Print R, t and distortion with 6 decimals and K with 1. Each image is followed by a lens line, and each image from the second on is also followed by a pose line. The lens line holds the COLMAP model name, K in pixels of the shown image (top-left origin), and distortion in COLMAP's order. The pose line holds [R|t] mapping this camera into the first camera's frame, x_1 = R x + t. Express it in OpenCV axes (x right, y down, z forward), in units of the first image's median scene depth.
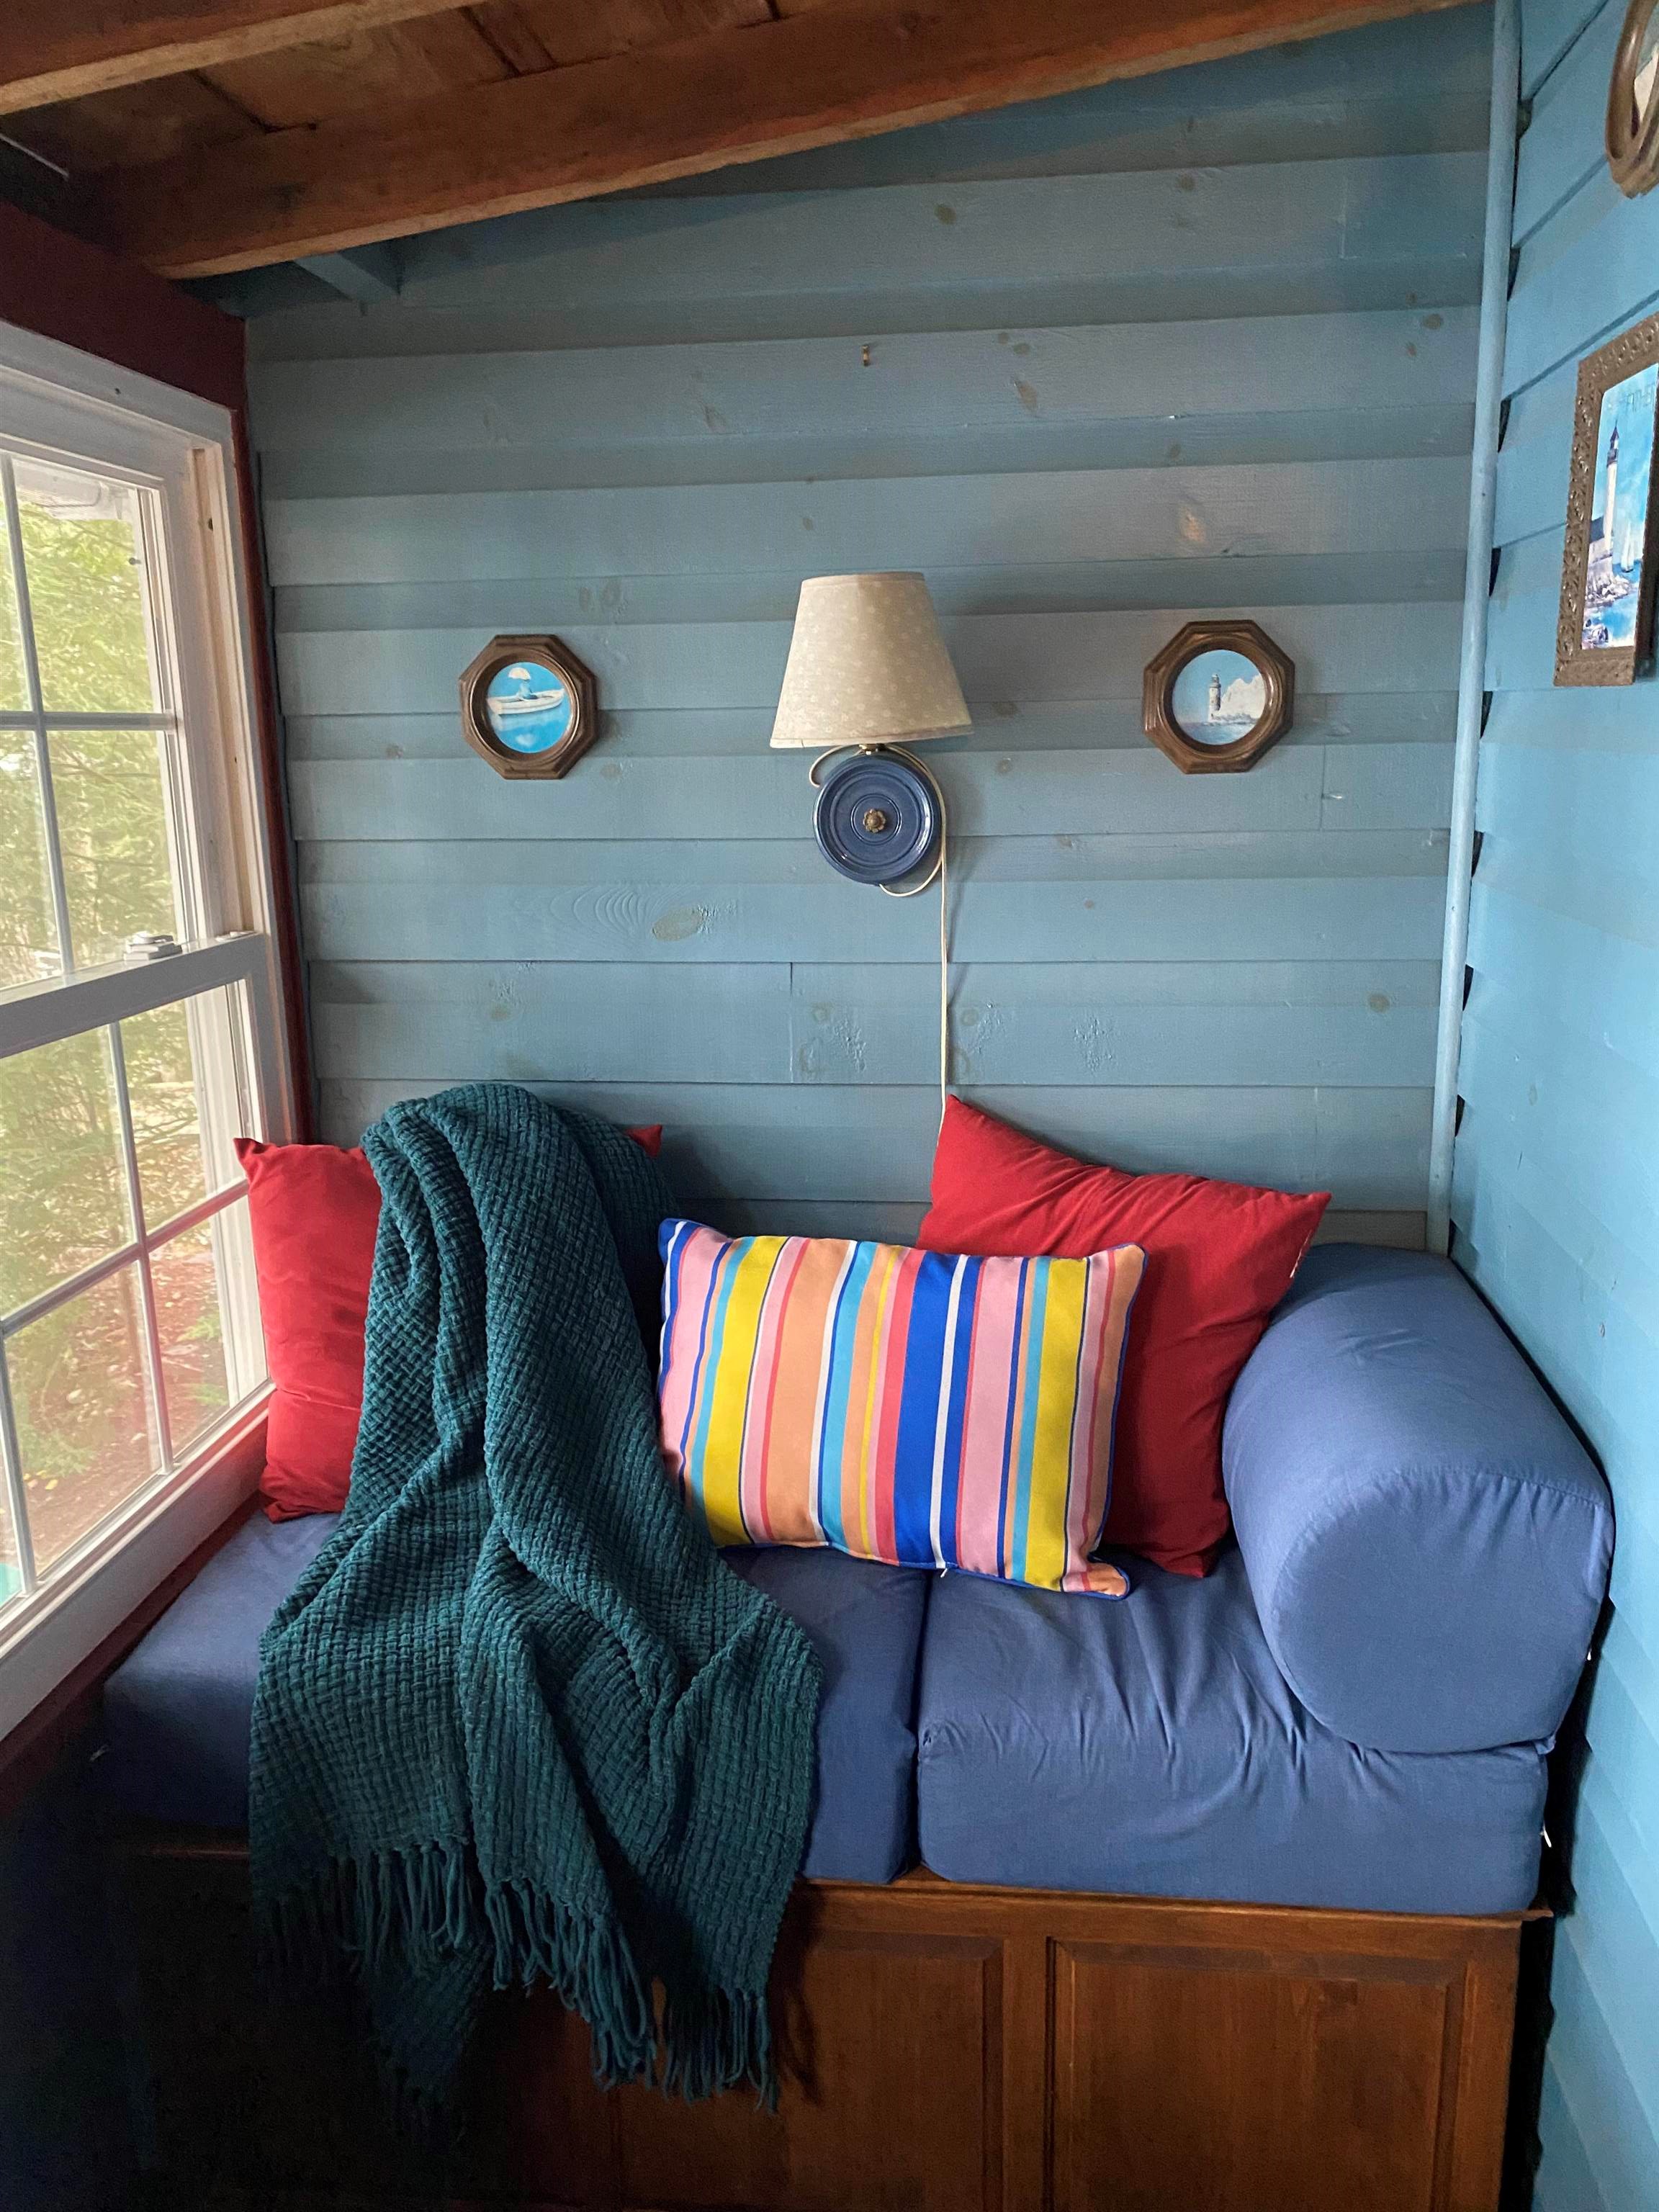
lens RADIAL K [[1660.9, 0, 829.5], [0, 1660.9, 1106.0], [0, 0, 1]] dist [0.063392, -0.072186]
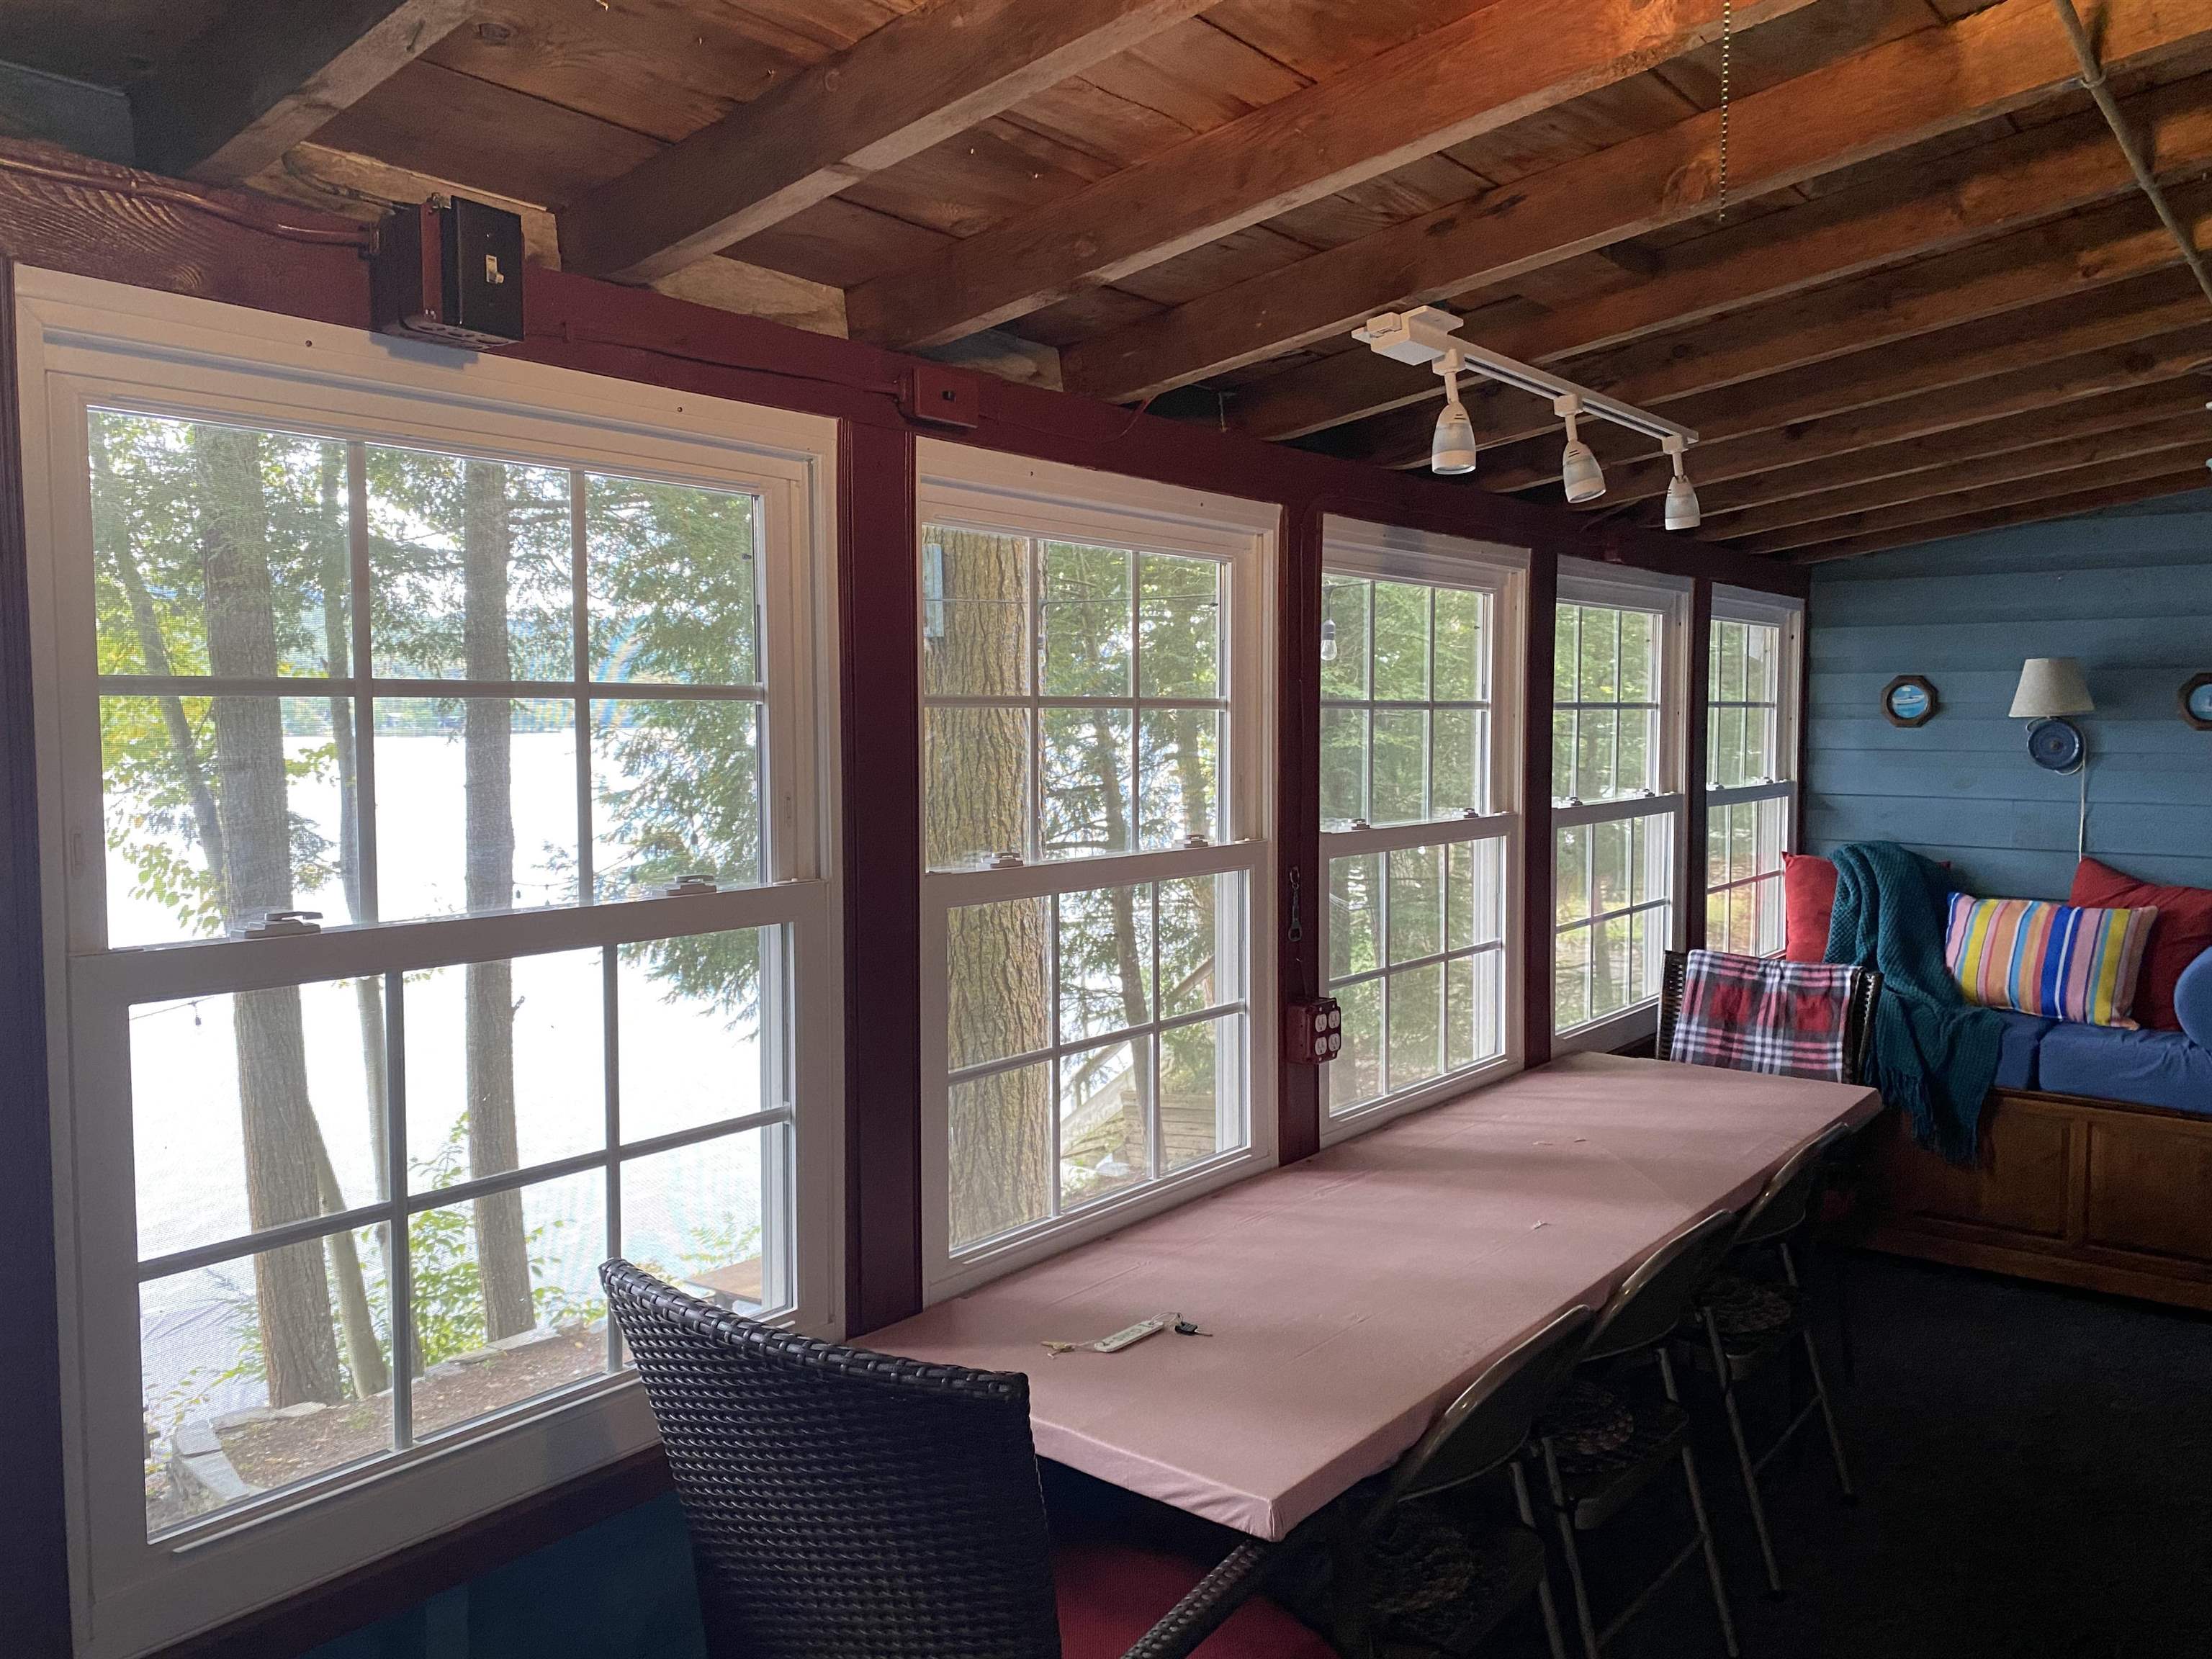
lens RADIAL K [[1660.9, 0, 1147.9], [0, 1660.9, 828.3], [0, 0, 1]] dist [0.063392, -0.072186]
pose [[0.864064, 0.053355, -0.500546, 0.134302], [-0.129029, 0.984621, -0.117782, 0.473825], [0.486564, 0.166356, 0.857660, -2.029563]]
